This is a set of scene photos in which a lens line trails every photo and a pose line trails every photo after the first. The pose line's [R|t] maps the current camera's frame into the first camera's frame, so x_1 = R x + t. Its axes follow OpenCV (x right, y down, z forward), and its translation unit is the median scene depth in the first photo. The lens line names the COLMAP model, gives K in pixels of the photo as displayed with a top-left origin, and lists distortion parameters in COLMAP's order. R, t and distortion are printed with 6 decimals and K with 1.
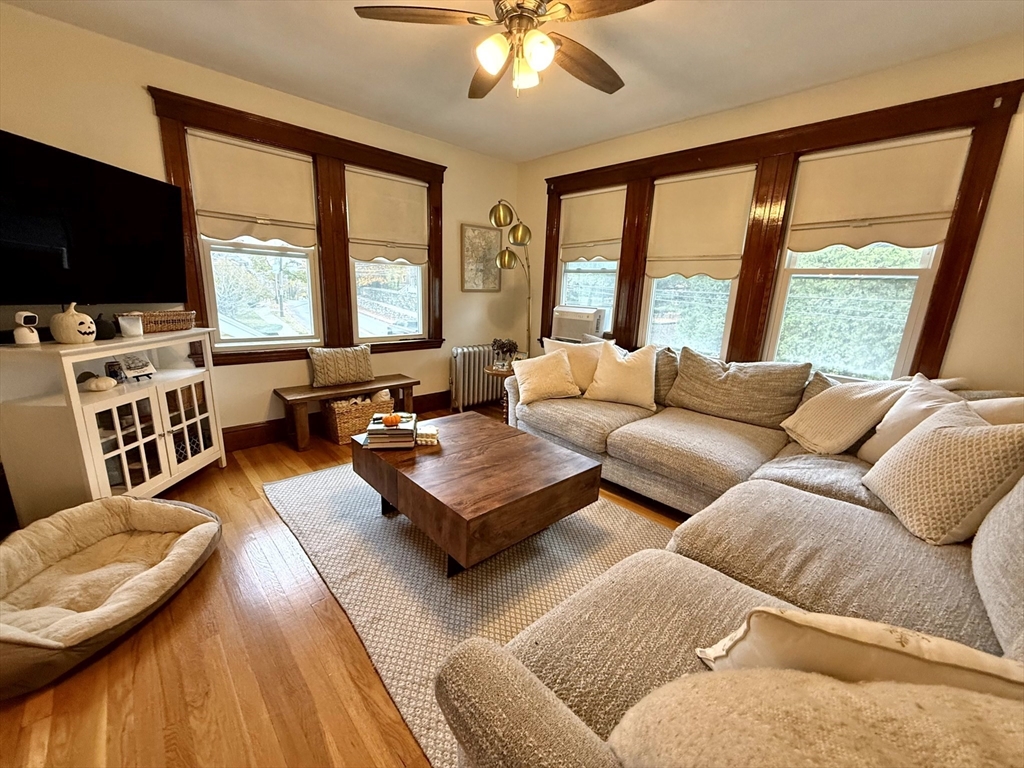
lens RADIAL K [[409.1, 0, 509.6], [0, 409.1, 382.1], [0, 0, 1]] dist [0.000579, 0.000017]
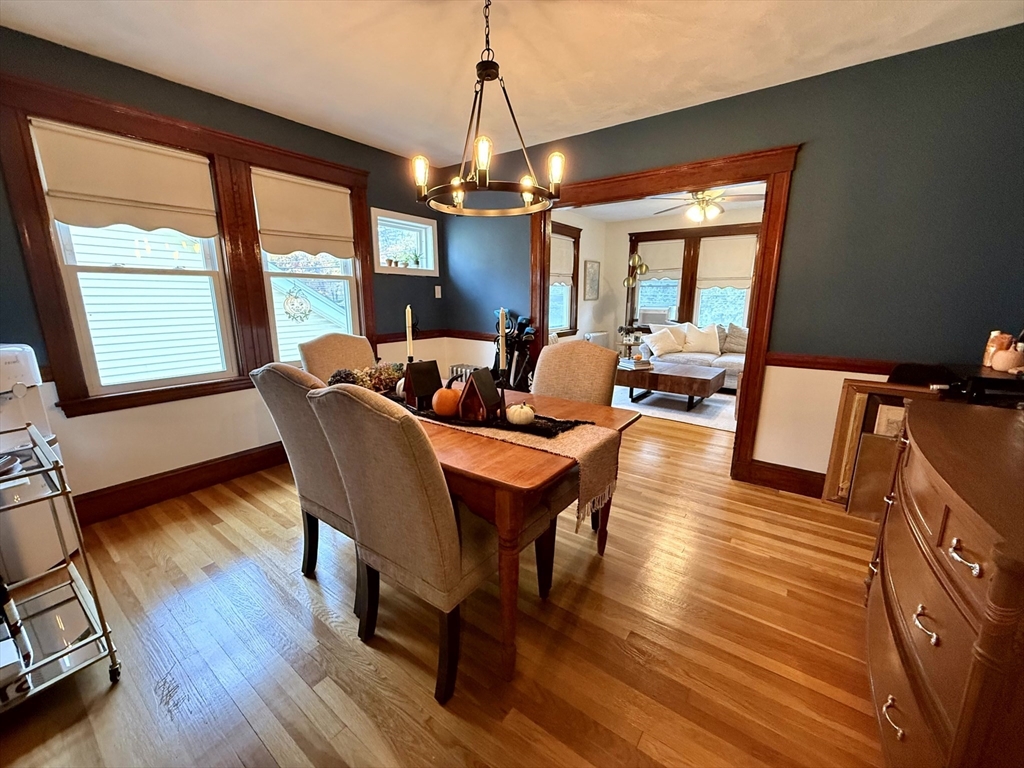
lens RADIAL K [[409.1, 0, 512.7], [0, 409.1, 381.8], [0, 0, 1]] dist [0.000579, 0.000017]
pose [[0.982512, -0.069946, 0.172563, -1.070115], [0.072043, 0.997384, -0.005912, 0.146181], [-0.171698, 0.018241, 0.984981, -0.869629]]
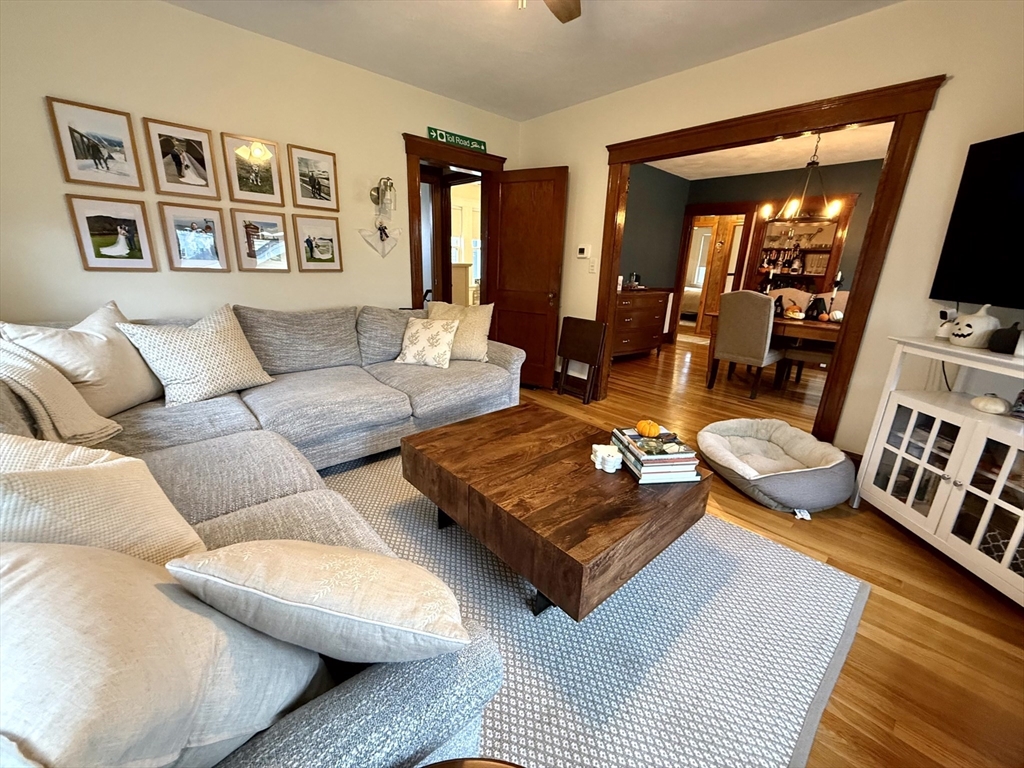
lens RADIAL K [[409.1, 0, 508.1], [0, 409.1, 382.4], [0, 0, 1]] dist [0.000579, 0.000017]
pose [[-0.997209, -0.074658, 0.000824, -0.005653], [-0.064539, 0.867487, 0.493255, -0.286022], [-0.037540, 0.491825, -0.869884, 1.293886]]
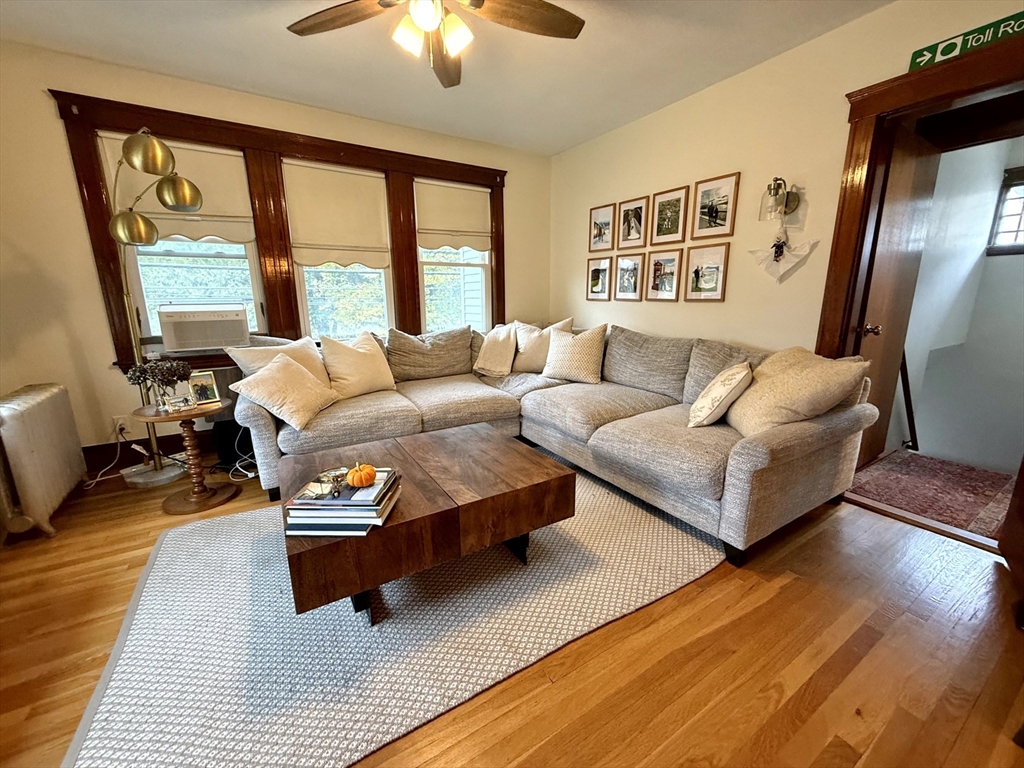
lens RADIAL K [[409.1, 0, 513.3], [0, 409.1, 381.8], [0, 0, 1]] dist [0.000579, 0.000017]
pose [[0.196658, -0.245723, 0.949182, -0.636427], [0.233656, 0.951940, 0.198027, -0.095534], [-0.952224, 0.182839, 0.244621, 0.454126]]
